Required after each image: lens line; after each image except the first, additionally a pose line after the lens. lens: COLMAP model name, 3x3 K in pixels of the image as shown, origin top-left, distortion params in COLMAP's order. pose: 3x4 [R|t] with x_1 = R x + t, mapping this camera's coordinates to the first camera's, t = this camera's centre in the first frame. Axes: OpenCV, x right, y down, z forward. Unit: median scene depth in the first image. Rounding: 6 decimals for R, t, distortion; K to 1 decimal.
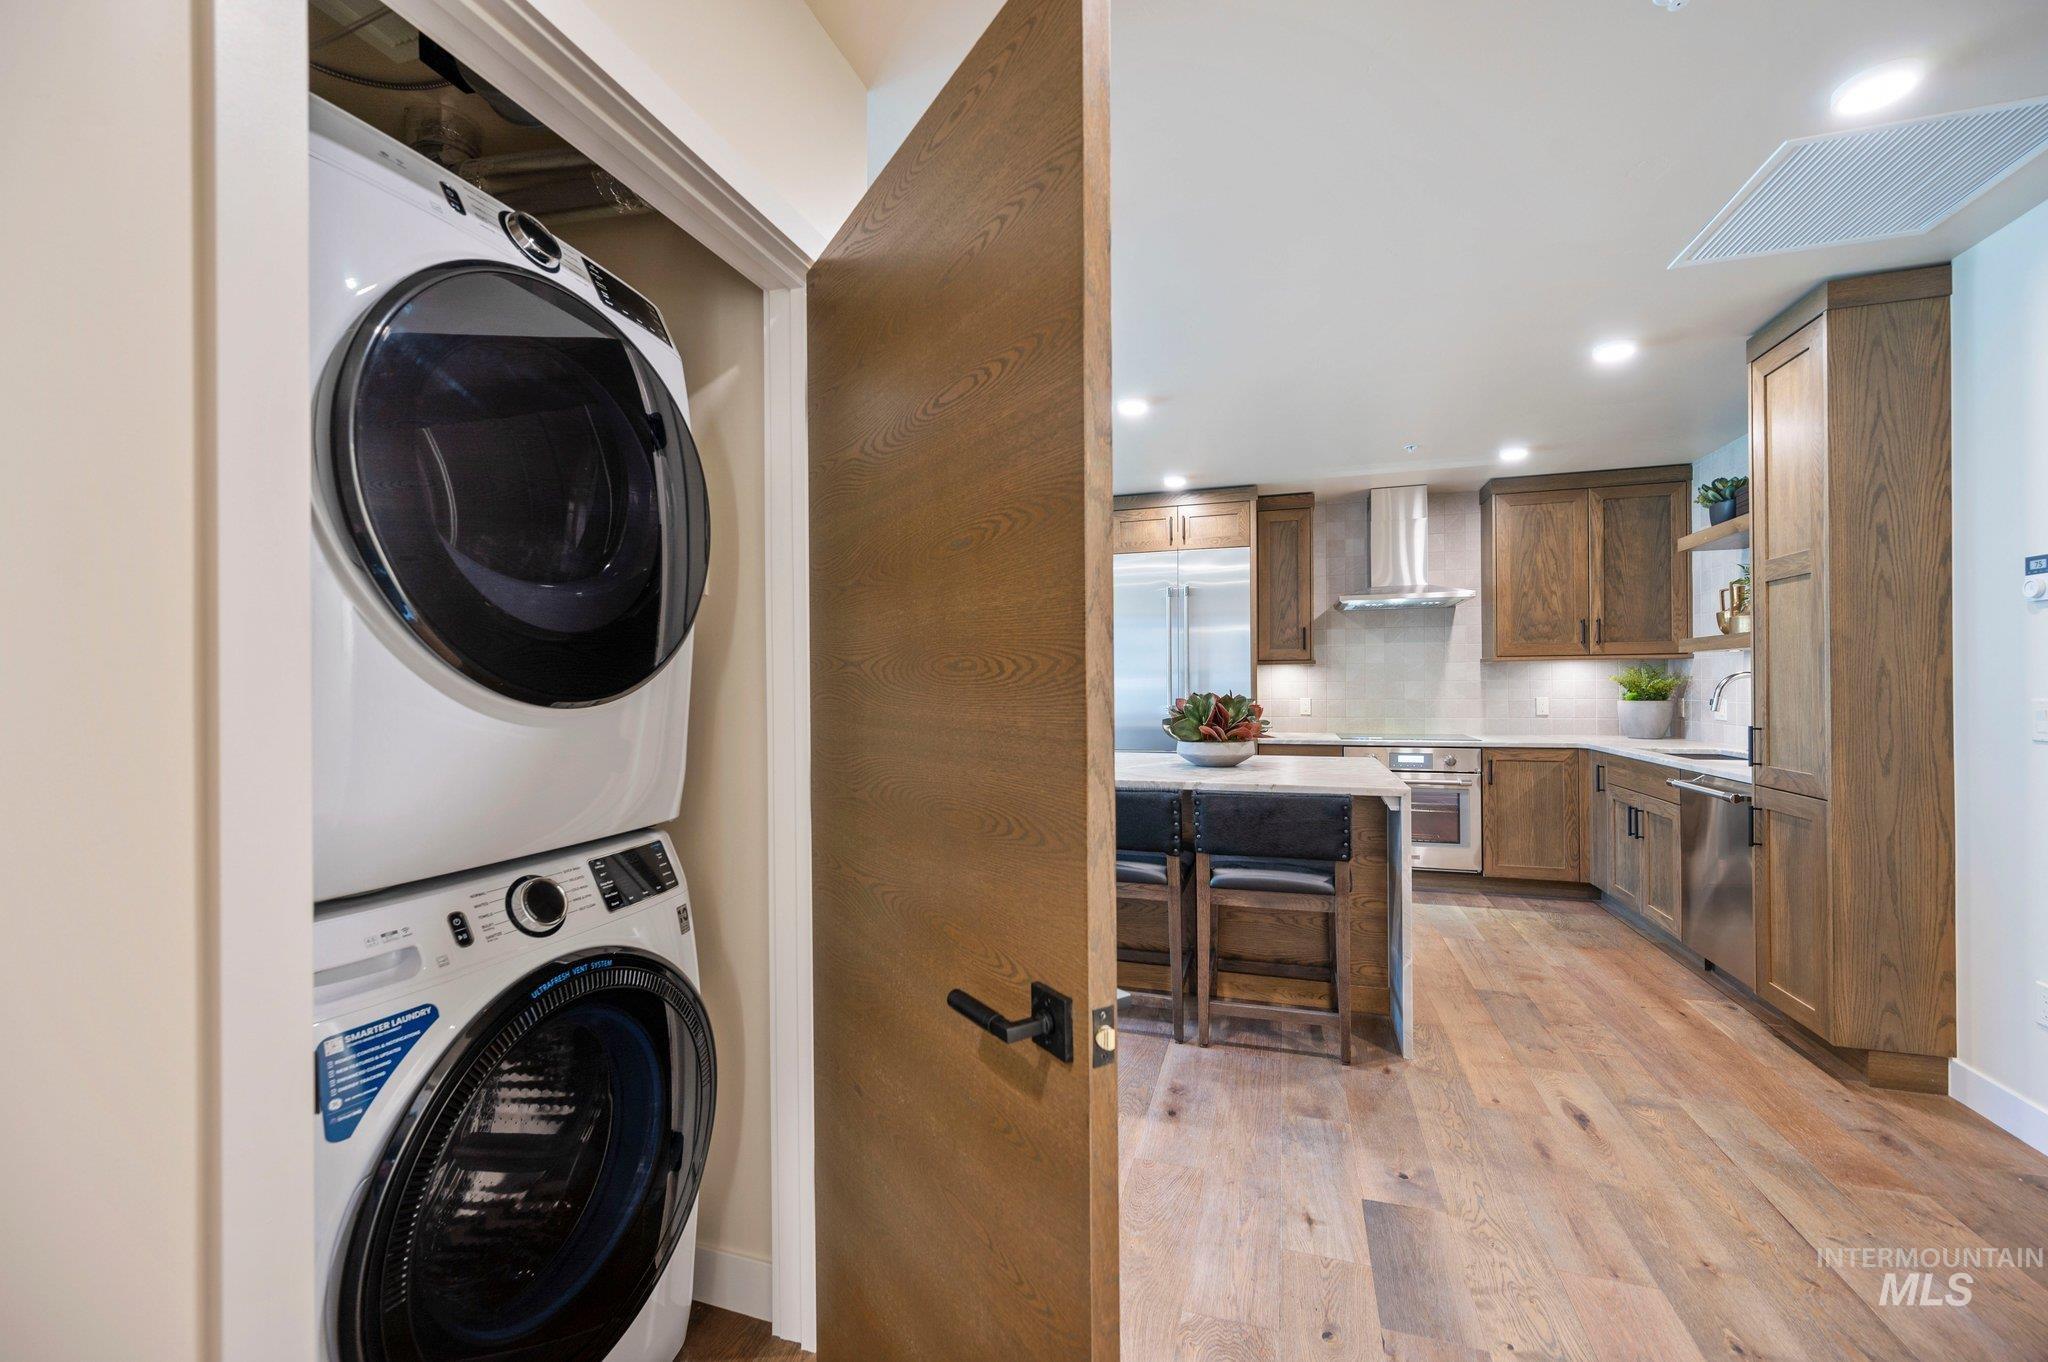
lens RADIAL K [[805.5, 0, 1028.1], [0, 805.5, 681.8], [0, 0, 1]] dist [0.000190, 0.000049]
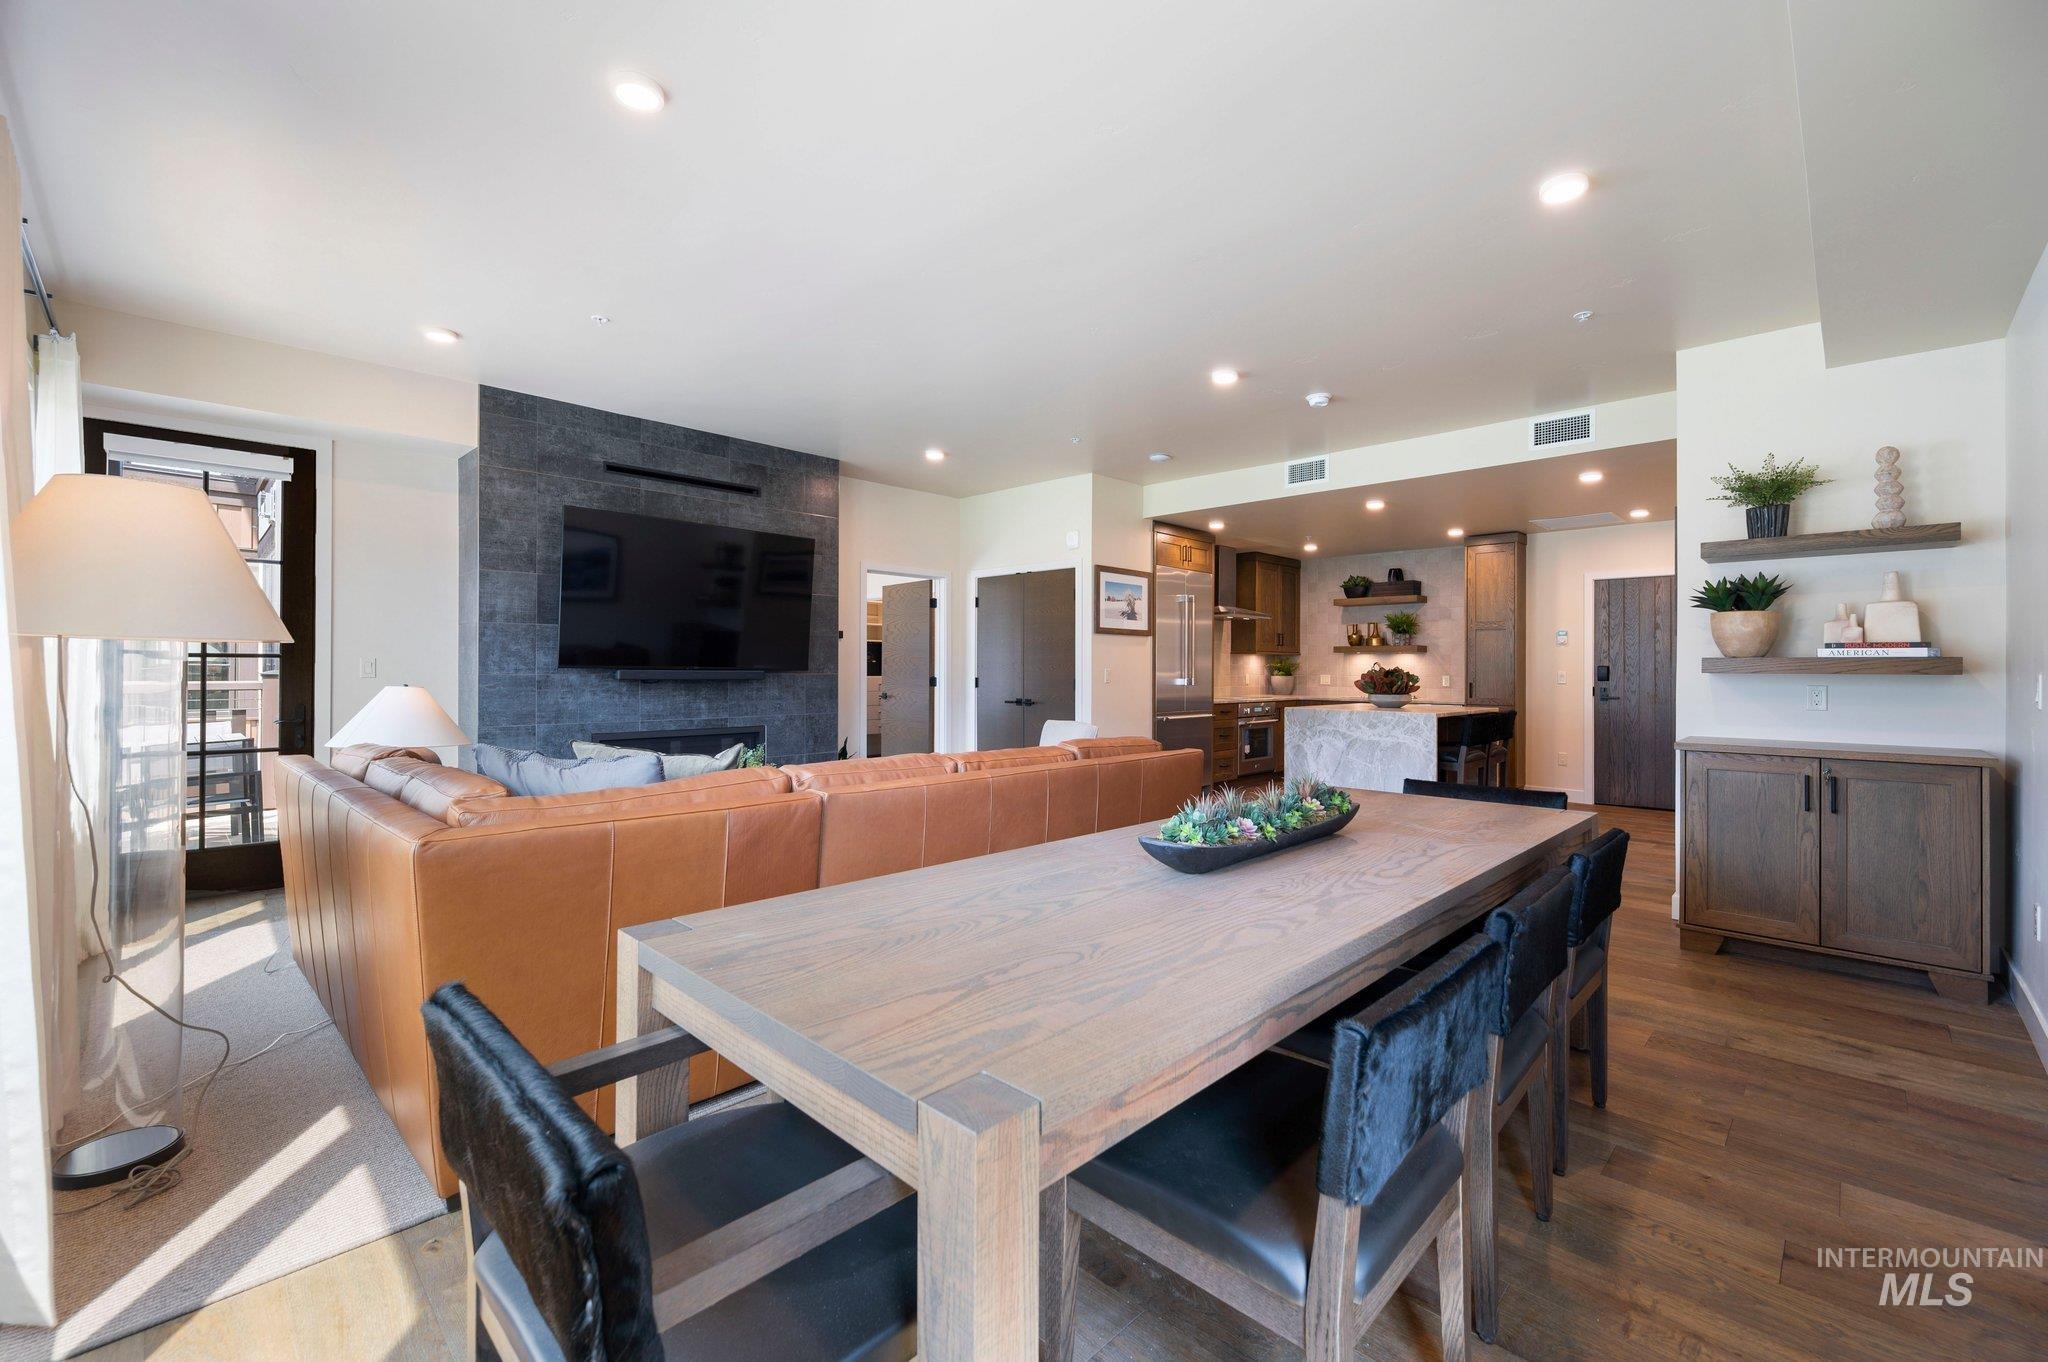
lens RADIAL K [[848.1, 0, 1033.9], [0, 848.1, 664.0], [0, 0, 1]] dist [-0.002029, -0.000129]
pose [[0.451223, 0.017638, 0.892237, -1.857467], [-0.011137, 0.999838, -0.014133, 0.039792], [-0.892342, -0.003559, 0.451347, 0.839952]]
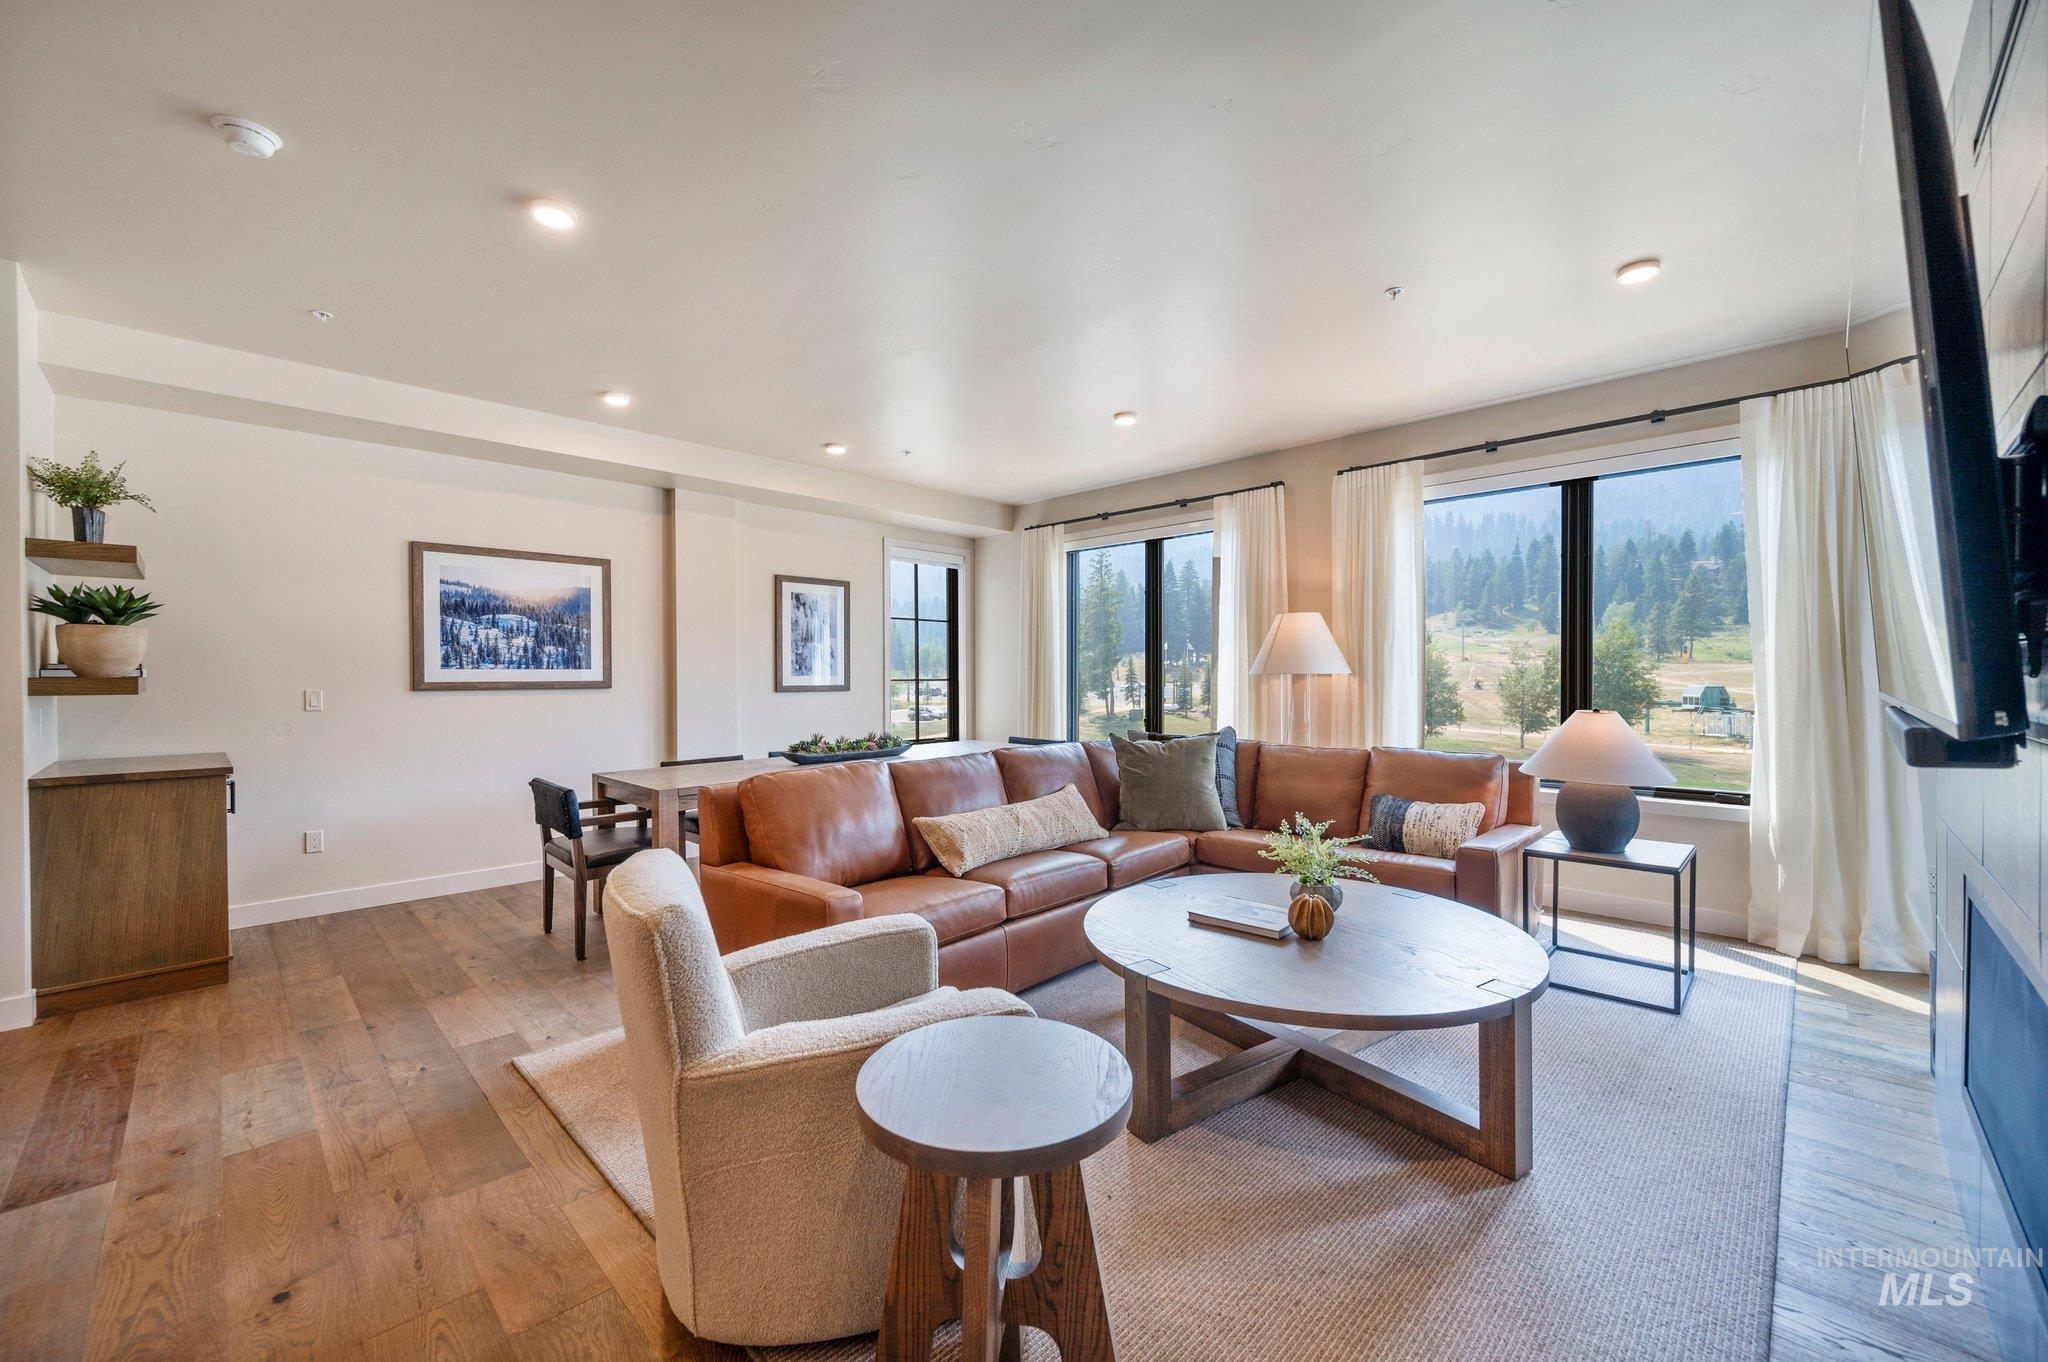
lens RADIAL K [[805.5, 0, 1028.1], [0, 805.5, 681.8], [0, 0, 1]] dist [0.000190, 0.000049]
pose [[-0.453913, 0.018967, -0.890844, -0.133623], [0.009526, 0.999820, 0.016433, 0.005325], [0.890995, -0.001027, -0.454012, 1.885919]]
